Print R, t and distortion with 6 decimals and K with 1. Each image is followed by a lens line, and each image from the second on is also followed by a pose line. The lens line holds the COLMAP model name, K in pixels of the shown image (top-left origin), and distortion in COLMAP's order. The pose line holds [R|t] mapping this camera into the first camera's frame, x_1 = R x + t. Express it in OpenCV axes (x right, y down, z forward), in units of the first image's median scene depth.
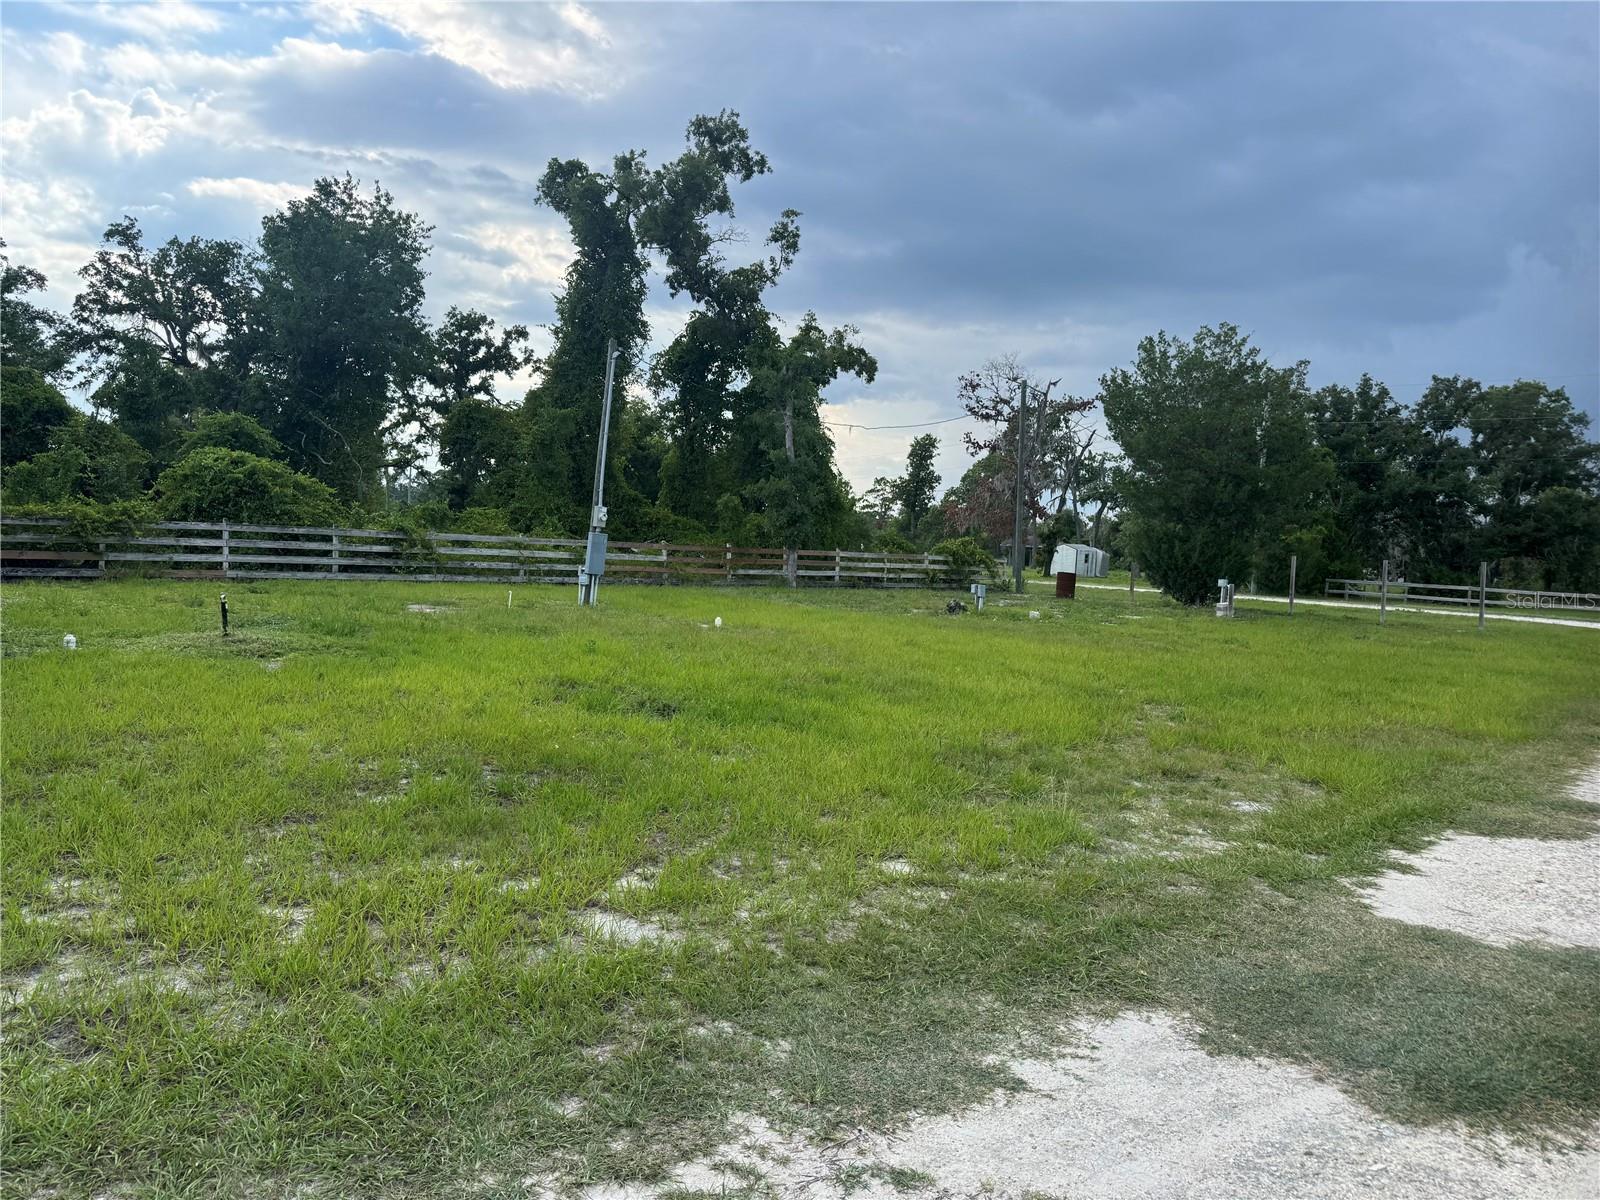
lens RADIAL K [[1151.9, 0, 798.6], [0, 1151.9, 600.9], [0, 0, 1]] dist [0.030313, -0.029258]
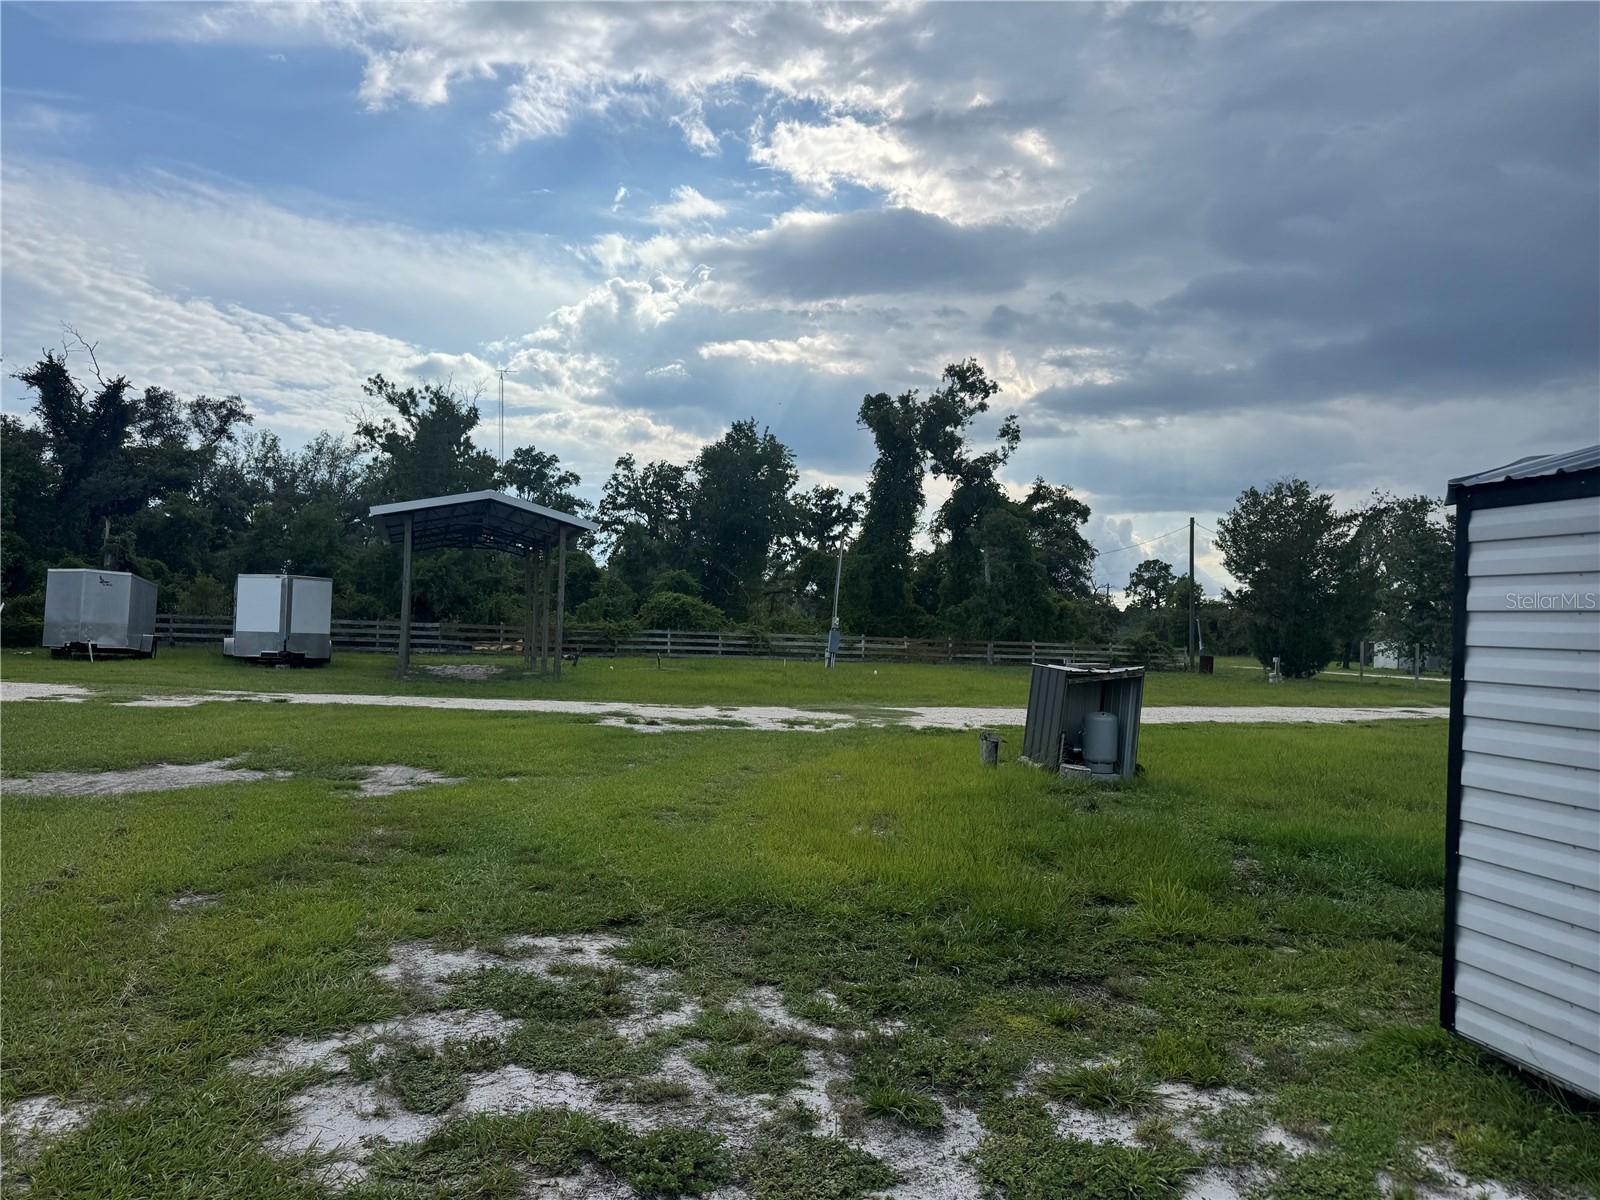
lens RADIAL K [[1151.9, 0, 782.3], [0, 1151.9, 600.1], [0, 0, 1]] dist [0.030313, -0.029258]
pose [[0.928114, -0.027773, -0.371259, 0.252266], [-0.006694, 0.995808, -0.091228, 0.036358], [0.372237, 0.087155, 0.924037, -0.456659]]
